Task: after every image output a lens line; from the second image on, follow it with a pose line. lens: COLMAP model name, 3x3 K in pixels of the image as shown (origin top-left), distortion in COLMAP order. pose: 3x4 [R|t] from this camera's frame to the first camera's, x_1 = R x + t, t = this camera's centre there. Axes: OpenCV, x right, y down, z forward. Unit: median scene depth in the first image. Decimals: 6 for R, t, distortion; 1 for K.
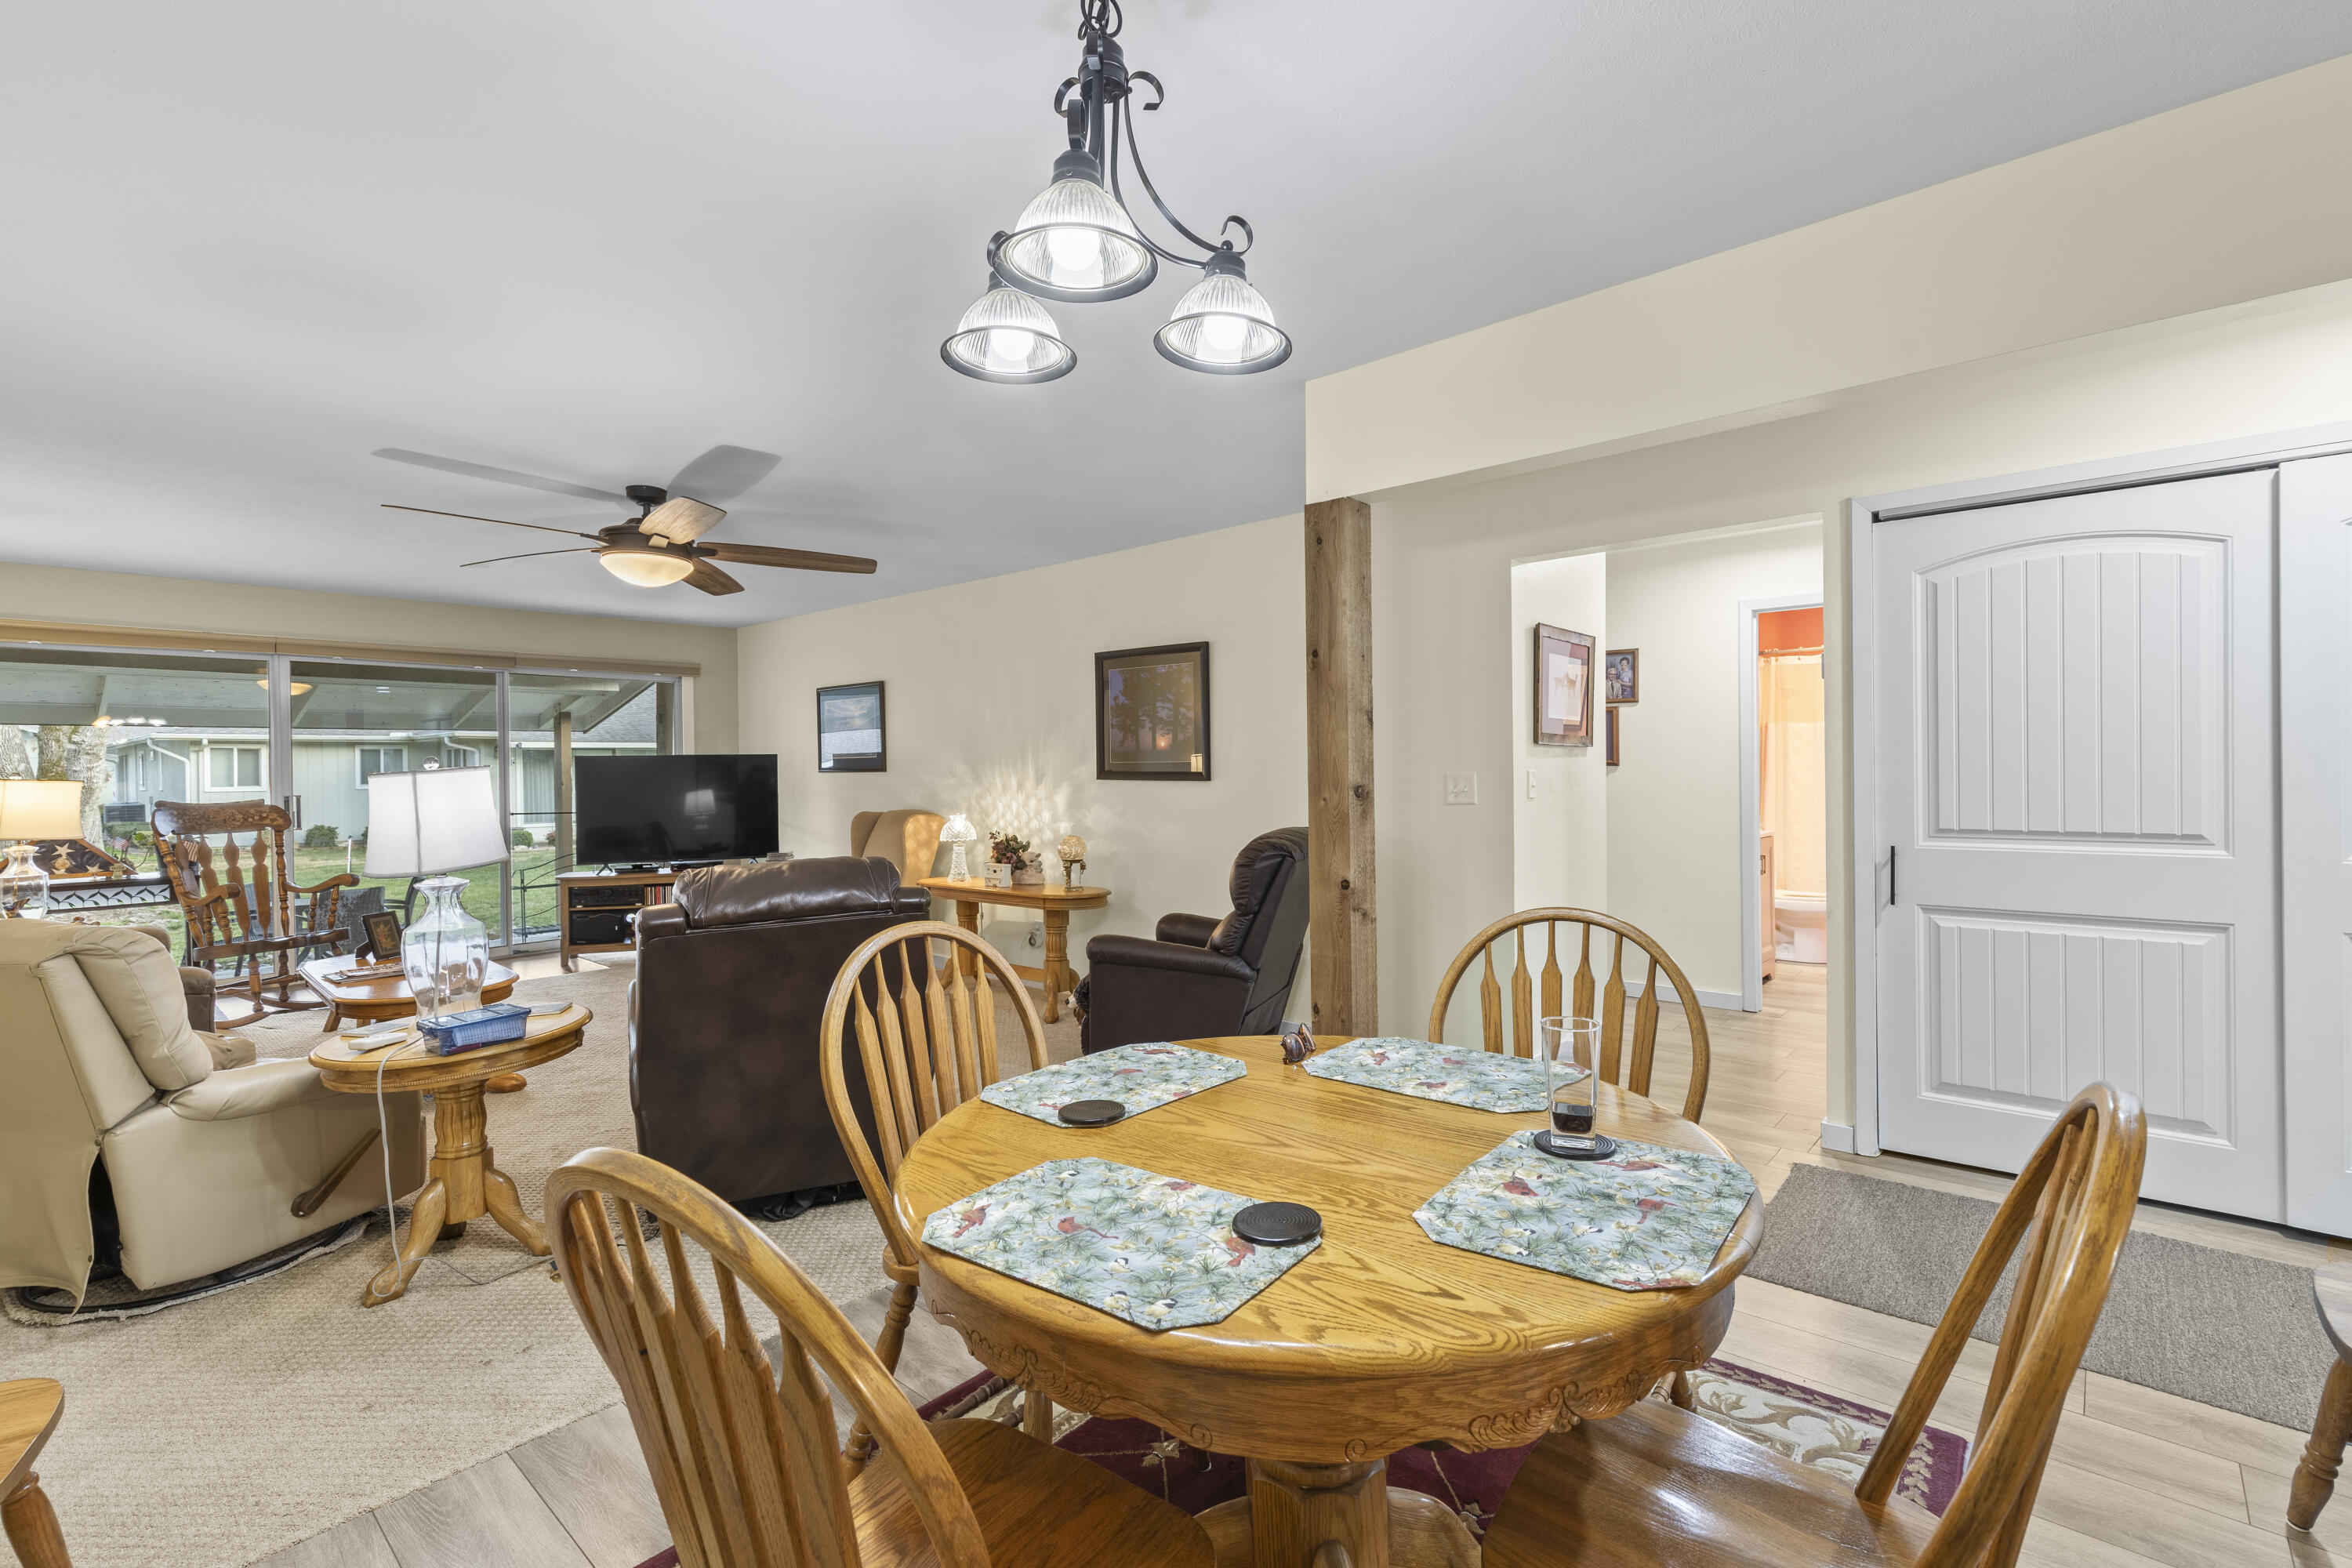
lens RADIAL K [[1052.2, 0, 1178.4], [0, 1052.2, 781.9], [0, 0, 1]] dist [0.006423, -0.001685]
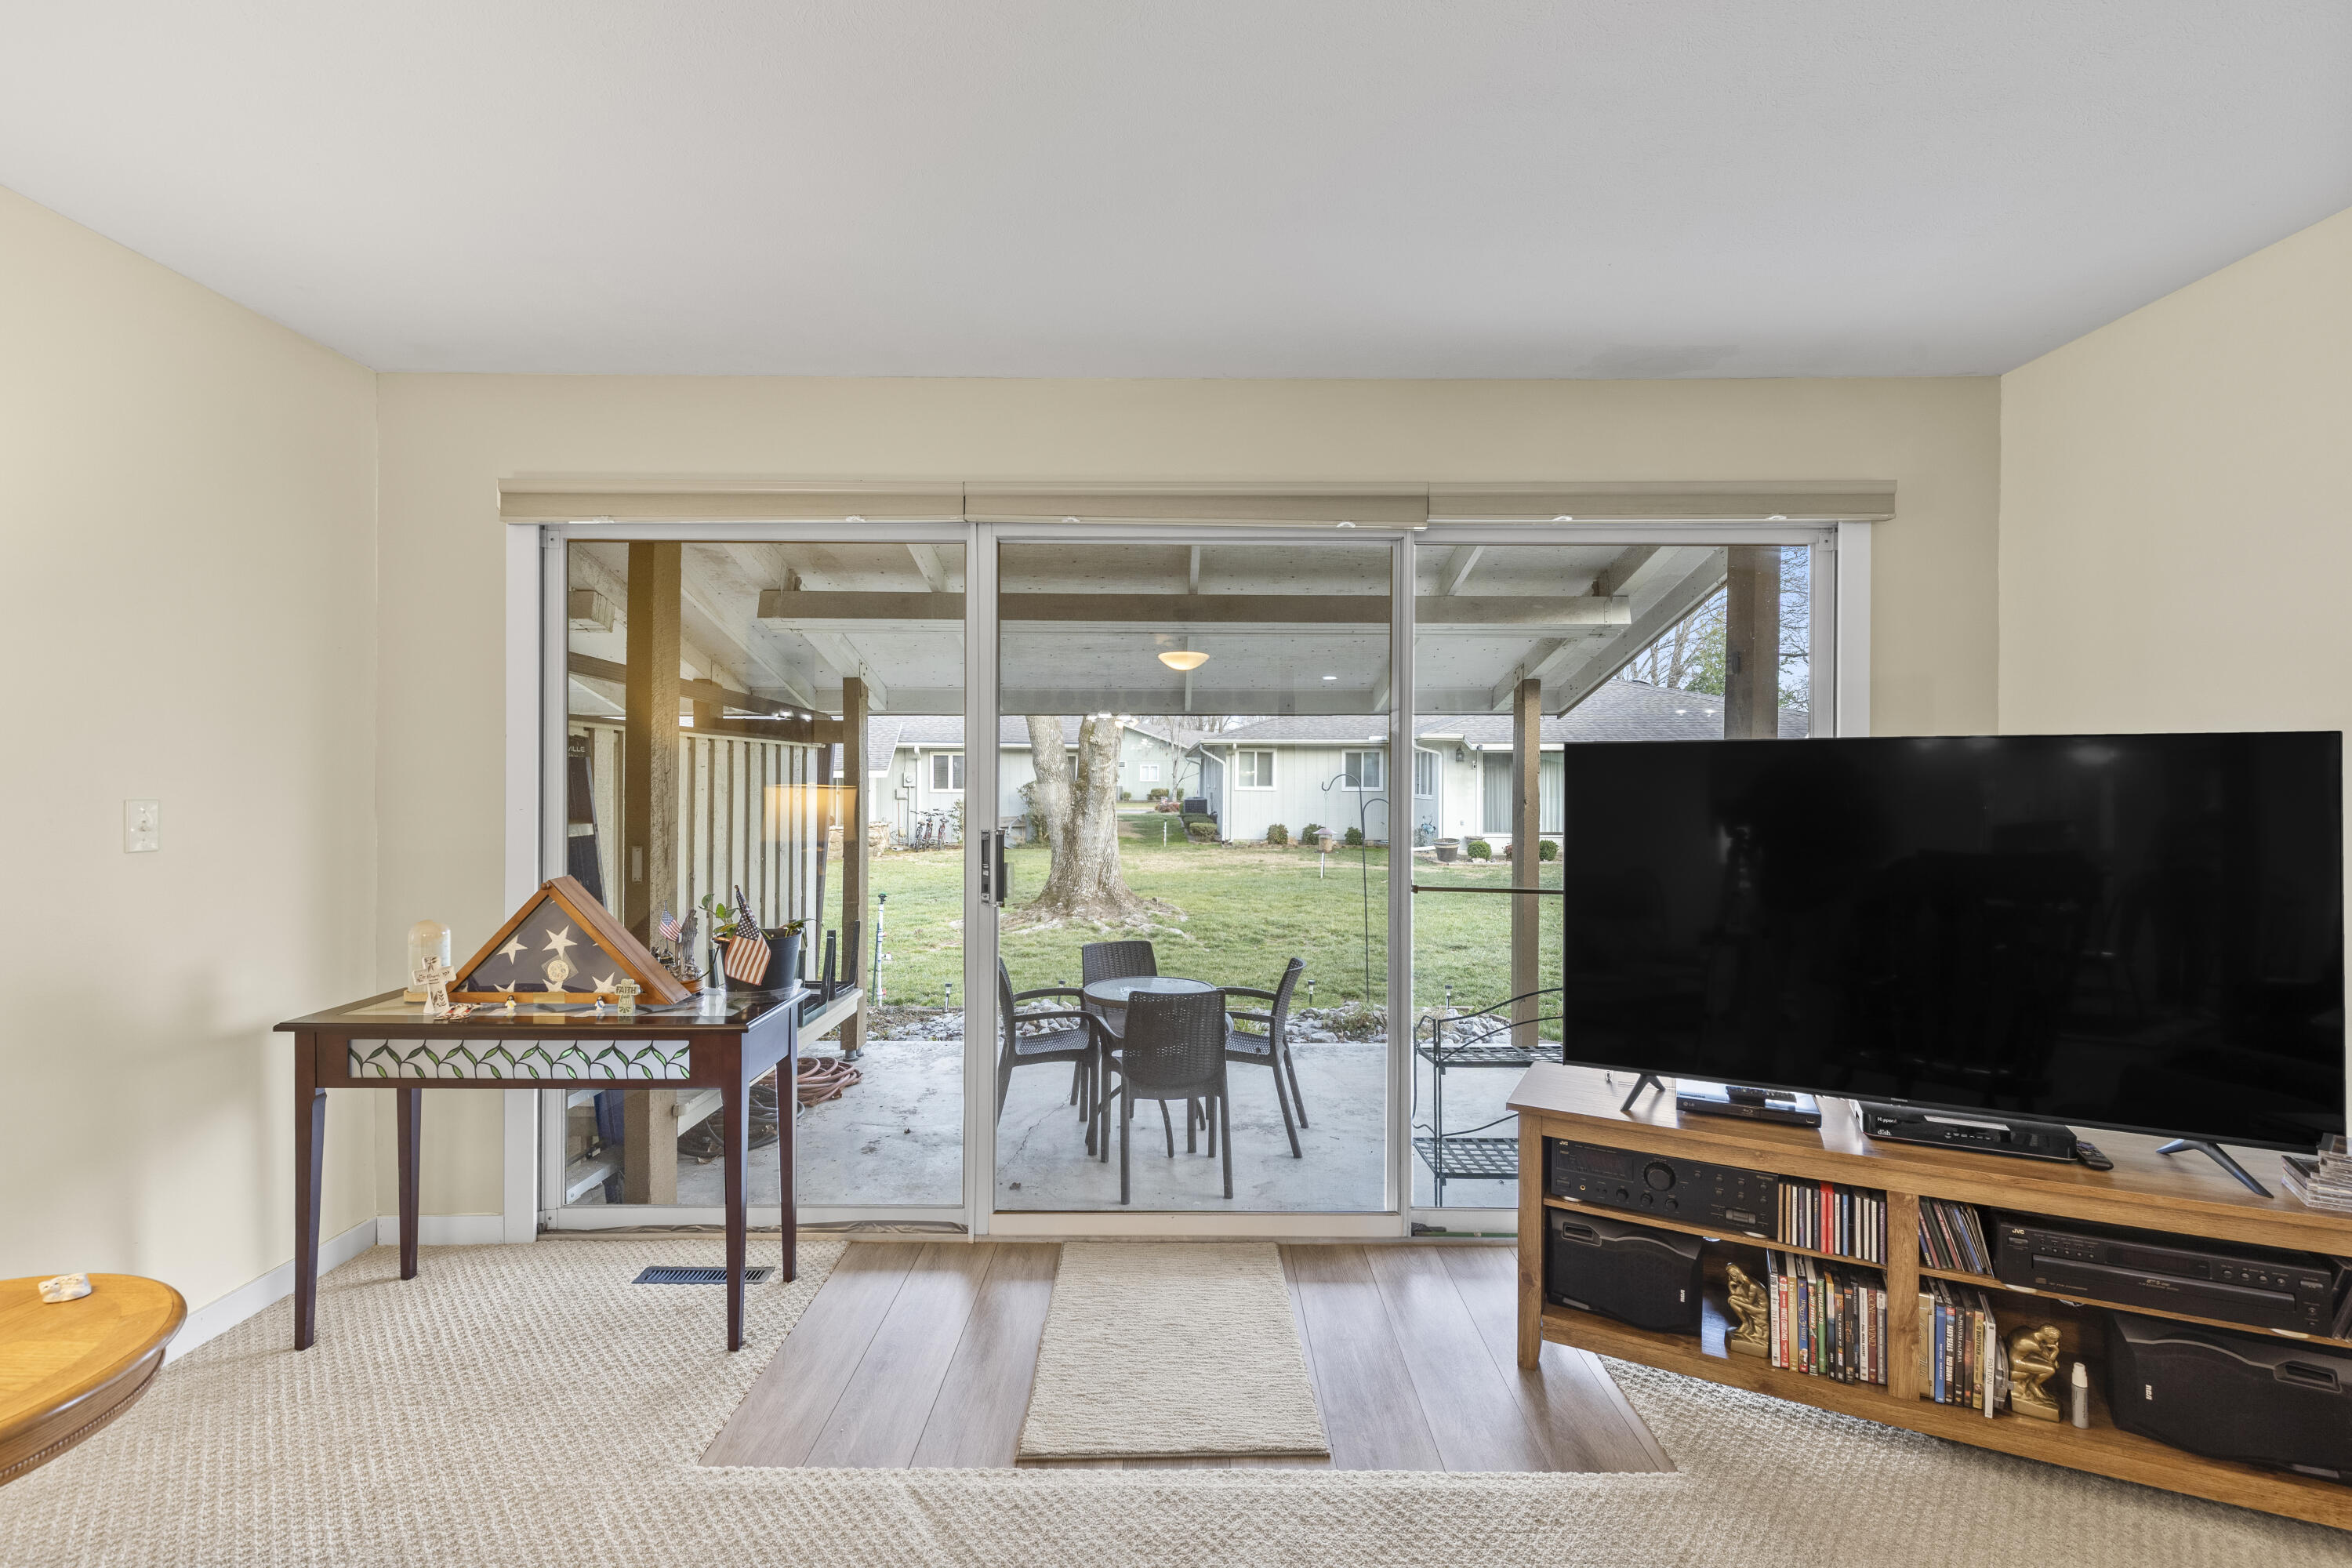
lens RADIAL K [[1052.2, 0, 1161.6], [0, 1052.2, 774.9], [0, 0, 1]] dist [0.006423, -0.001685]
pose [[0.654493, 0.012380, -0.755967, -0.475731], [-0.021638, 0.999763, -0.002361, -0.012345], [0.755758, 0.017903, 0.654606, 0.805249]]
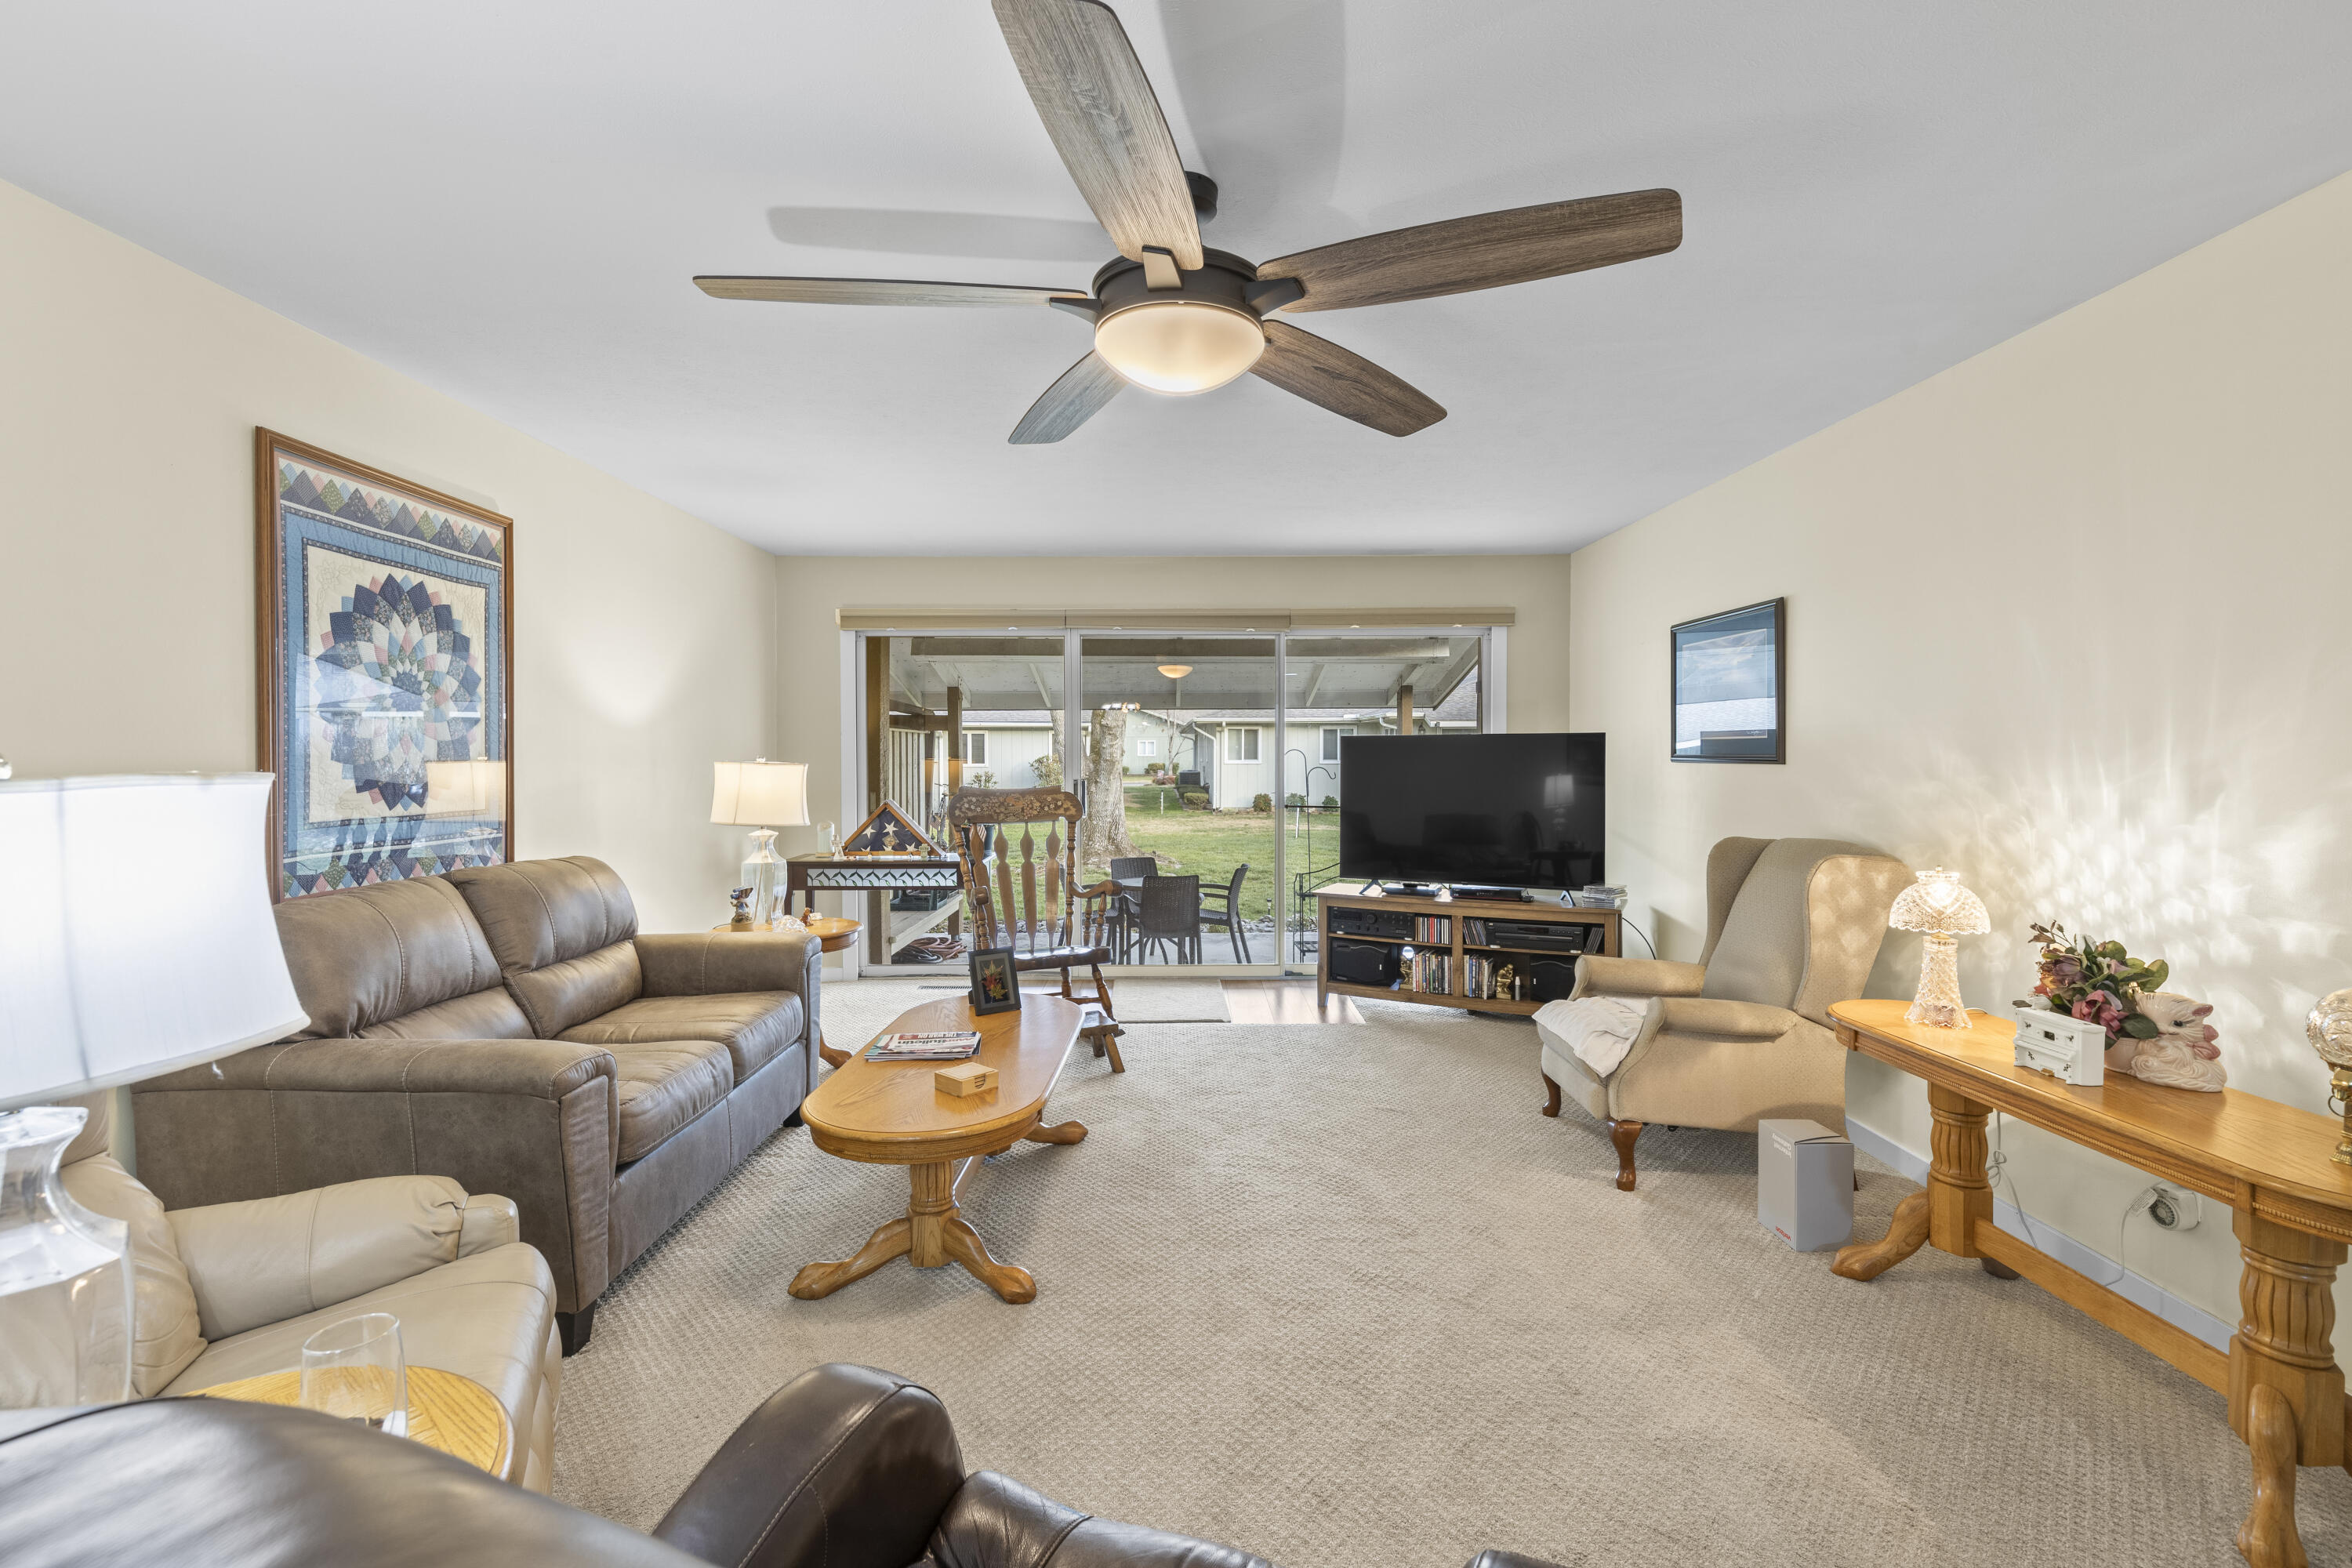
lens RADIAL K [[1052.2, 0, 1171.9], [0, 1052.2, 773.1], [0, 0, 1]] dist [0.006423, -0.001685]
pose [[0.664654, 0.025305, -0.746723, -0.094755], [-0.016182, 0.999679, 0.019473, -0.012308], [0.746976, -0.000860, 0.664850, 0.469998]]
